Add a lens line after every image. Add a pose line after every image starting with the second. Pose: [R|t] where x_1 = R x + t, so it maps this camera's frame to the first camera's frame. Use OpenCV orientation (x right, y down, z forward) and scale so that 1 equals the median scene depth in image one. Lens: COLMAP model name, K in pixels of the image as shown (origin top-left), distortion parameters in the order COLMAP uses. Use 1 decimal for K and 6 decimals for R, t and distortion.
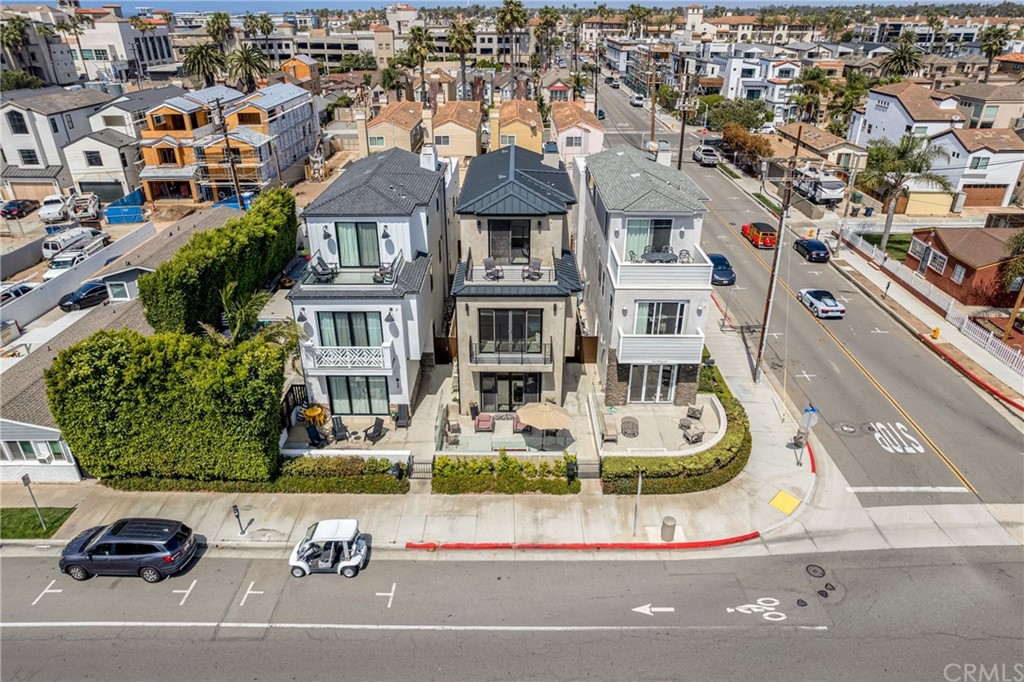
lens RADIAL K [[655.3, 0, 505.7], [0, 655.3, 341.1], [0, 0, 1]] dist [-0.081562, 0.076409]
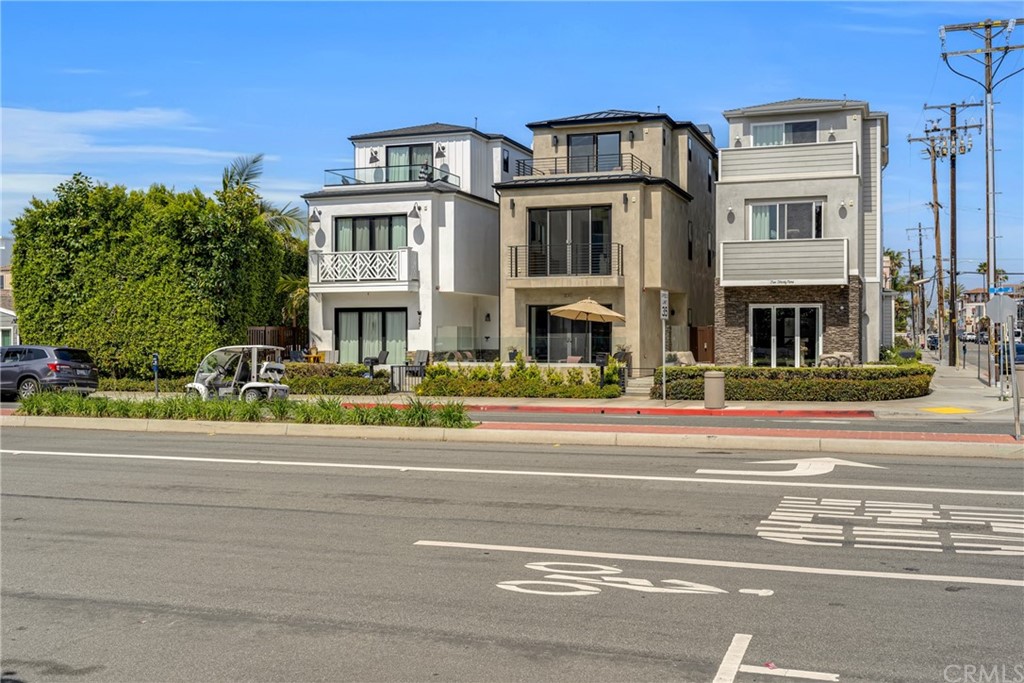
lens RADIAL K [[1044.7, 0, 512.0], [0, 1044.7, 341.5], [0, 0, 1]] dist [0.002637, 0.011611]
pose [[0.944880, 0.005023, -0.327379, 0.333996], [-0.152260, 0.891930, -0.425767, 0.599648], [0.289861, 0.452145, 0.843532, 0.047083]]
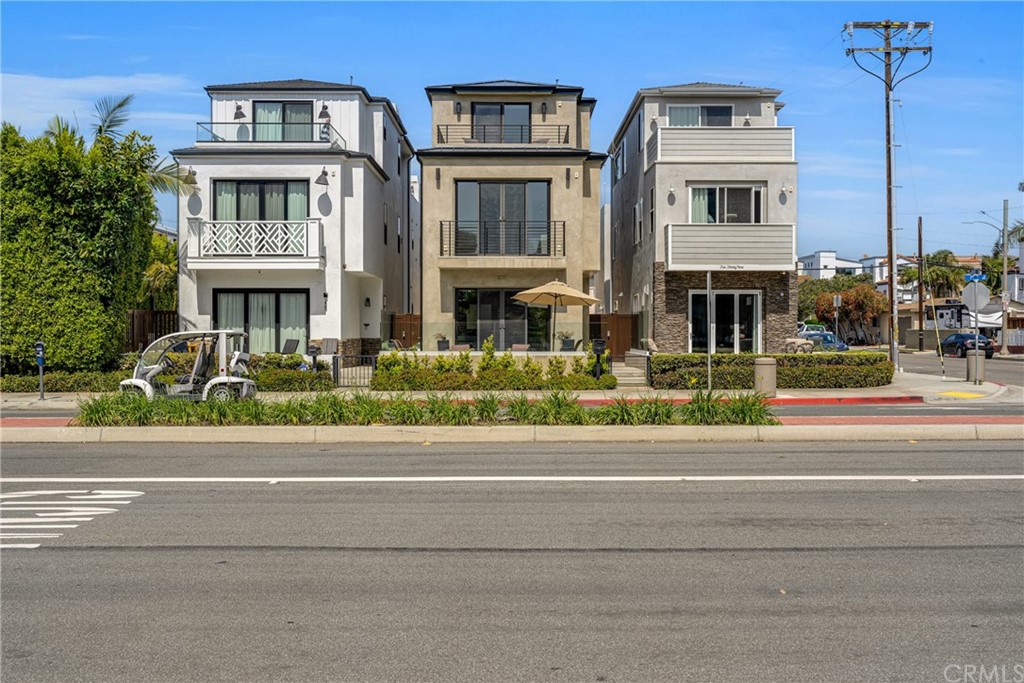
lens RADIAL K [[1044.7, 0, 512.0], [0, 1044.7, 341.5], [0, 0, 1]] dist [0.002637, 0.011611]
pose [[0.999917, 0.004619, 0.012016, 0.004892], [0.001236, 0.894646, -0.446774, 0.578465], [-0.012814, 0.446752, 0.894566, 0.108095]]
